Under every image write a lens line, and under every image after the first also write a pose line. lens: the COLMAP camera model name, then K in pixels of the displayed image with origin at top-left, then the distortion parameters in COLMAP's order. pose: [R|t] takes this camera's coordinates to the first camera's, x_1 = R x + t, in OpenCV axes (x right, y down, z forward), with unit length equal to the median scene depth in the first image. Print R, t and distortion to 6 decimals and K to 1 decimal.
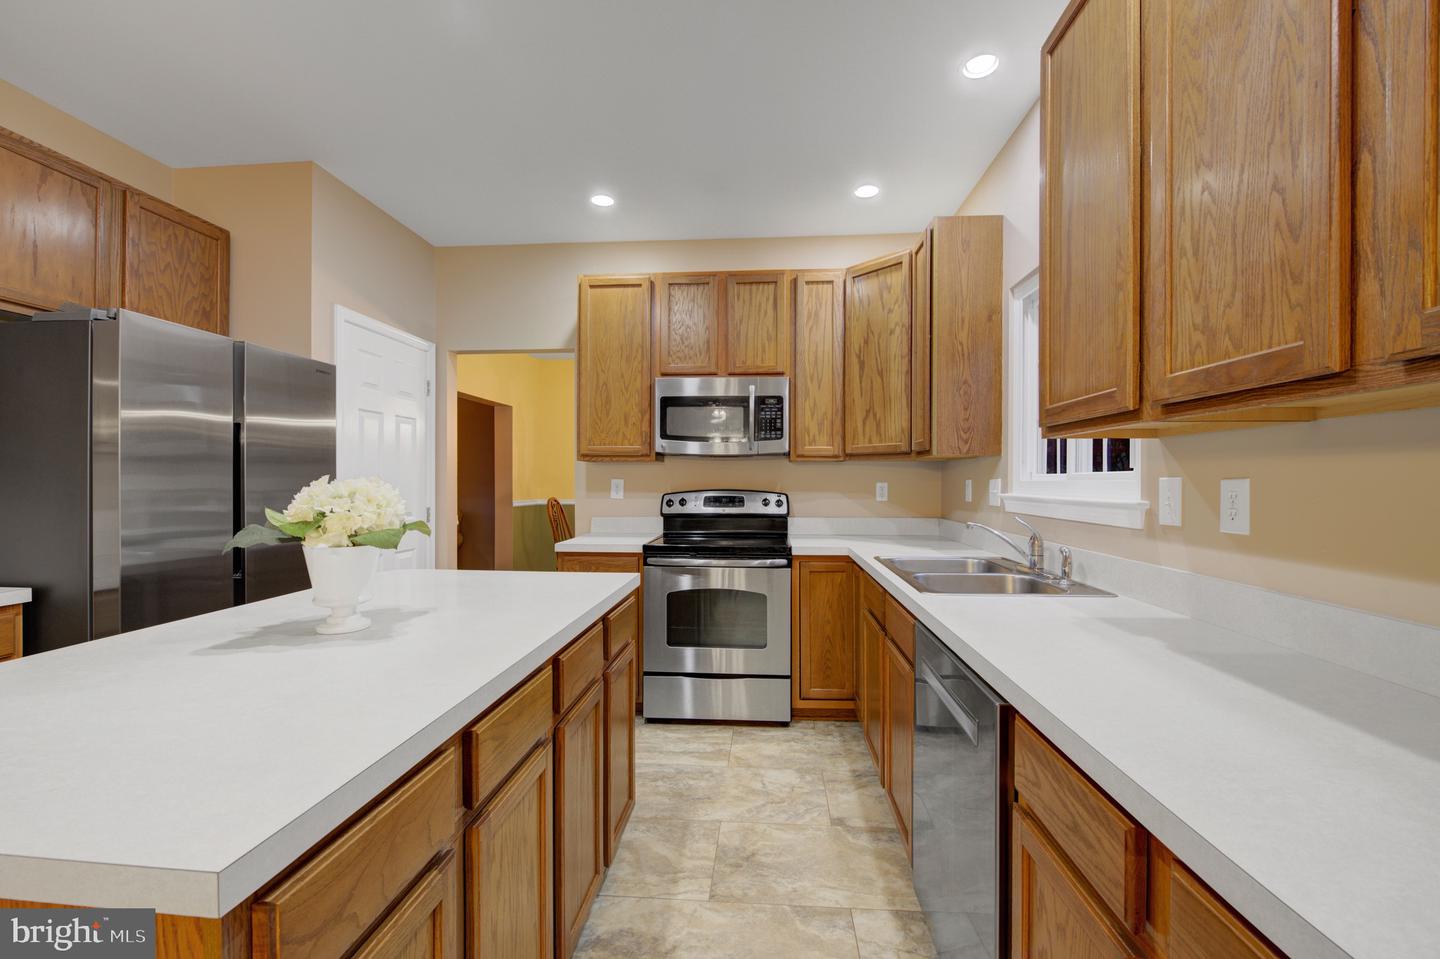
lens RADIAL K [[561.5, 0, 732.5], [0, 561.5, 479.8], [0, 0, 1]] dist [-0.013918, -0.000912]
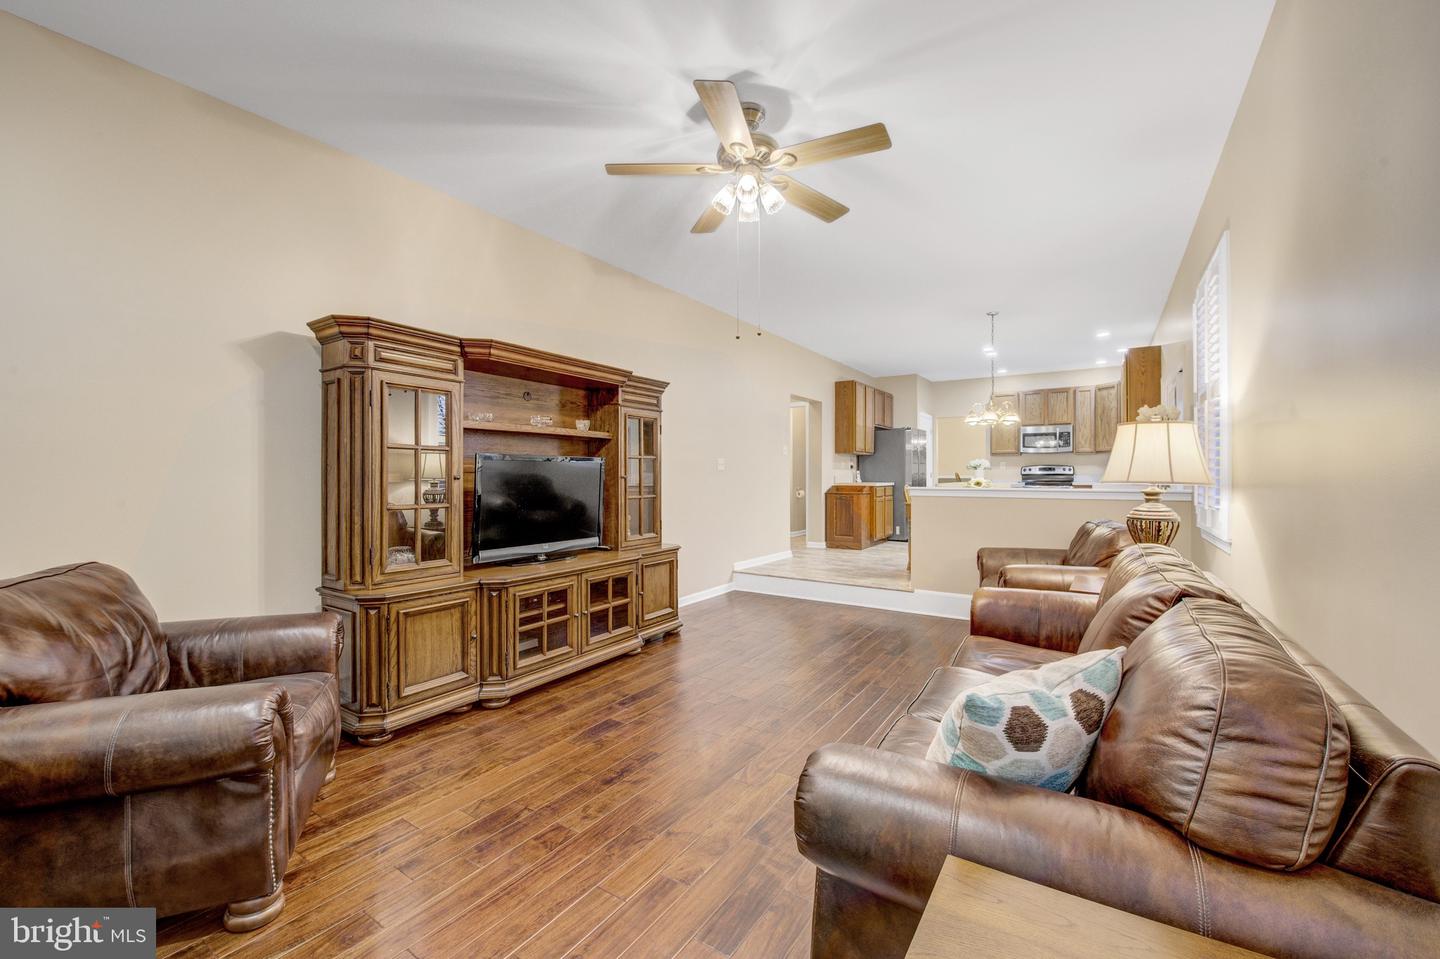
lens RADIAL K [[561.5, 0, 732.7], [0, 561.5, 474.5], [0, 0, 1]] dist [-0.013918, -0.000912]
pose [[0.868450, -0.002728, -0.495769, 0.006208], [0.003925, 0.999991, 0.001373, 0.060125], [0.495761, -0.003138, 0.868453, -2.355386]]
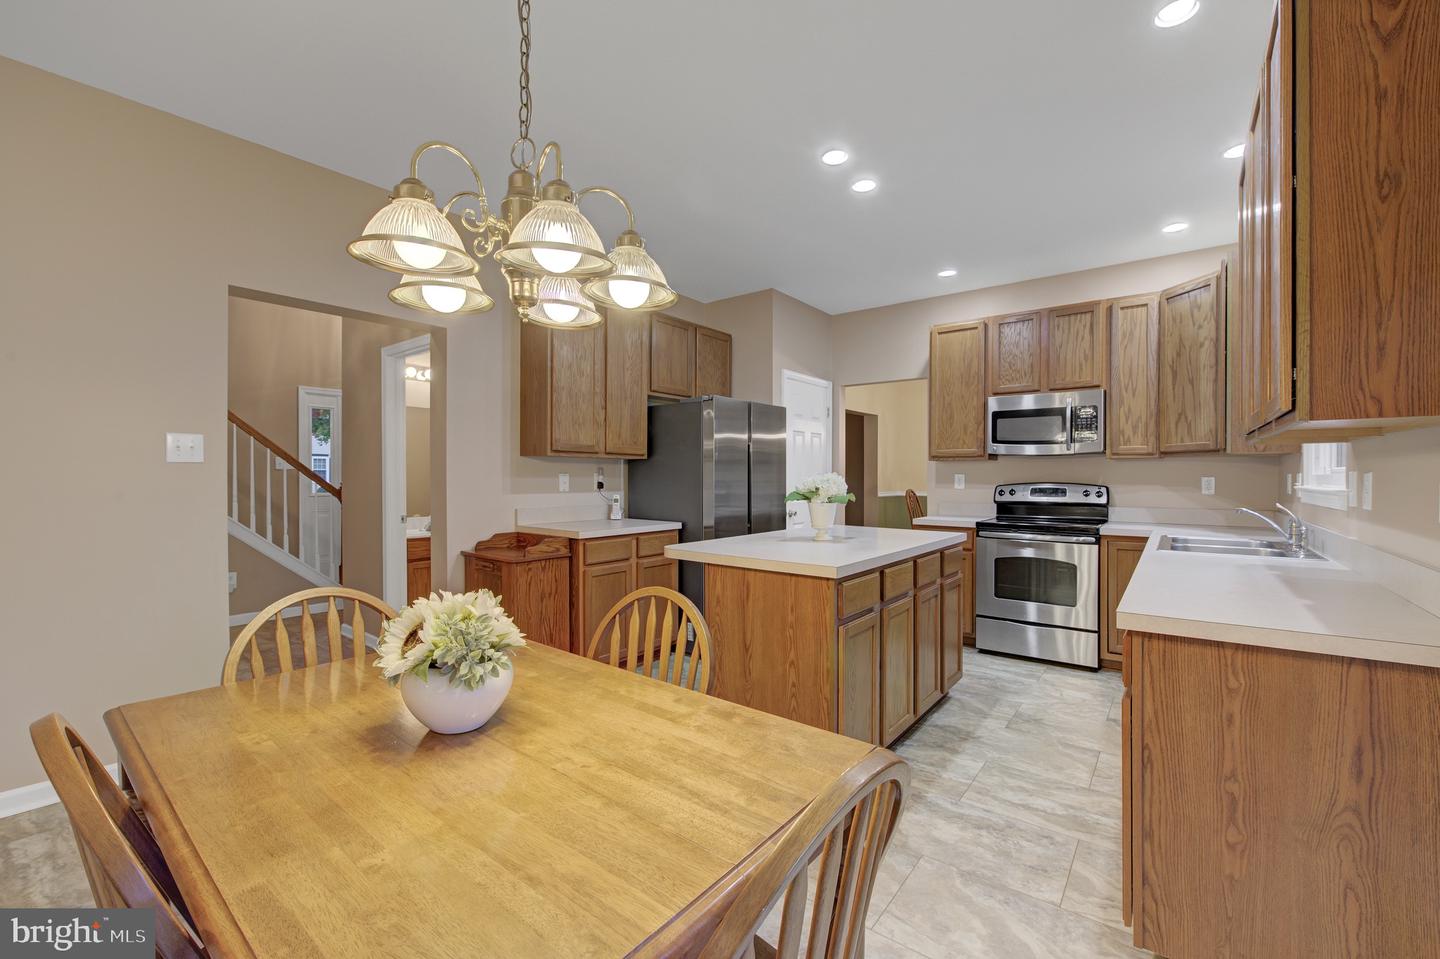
lens RADIAL K [[561.5, 0, 766.6], [0, 561.5, 480.3], [0, 0, 1]] dist [-0.013918, -0.000912]
pose [[0.848428, 0.004254, -0.529294, 0.122612], [-0.000004, 0.999968, 0.008029, 0.003572], [0.529311, -0.006810, 0.848401, -0.408523]]
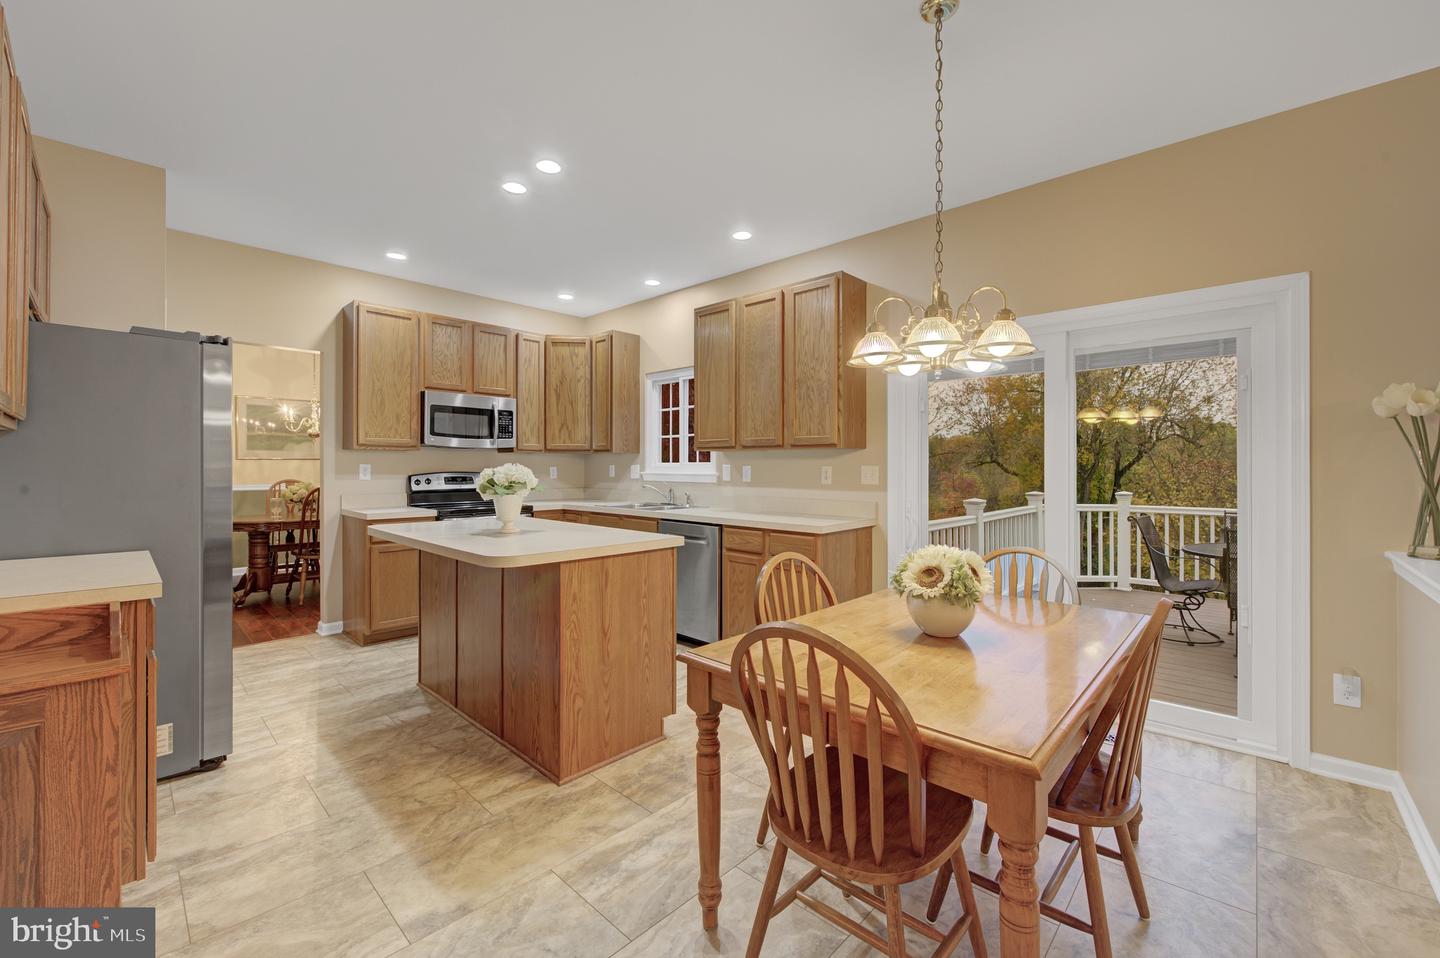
lens RADIAL K [[579.1, 0, 672.4], [0, 579.1, 461.9], [0, 0, 1]] dist [-0.006849, -0.000483]
pose [[0.670063, 0.004597, 0.742290, -0.803347], [-0.002503, 0.999989, -0.003933, -0.002996], [-0.742300, 0.000777, 0.670067, -0.402637]]
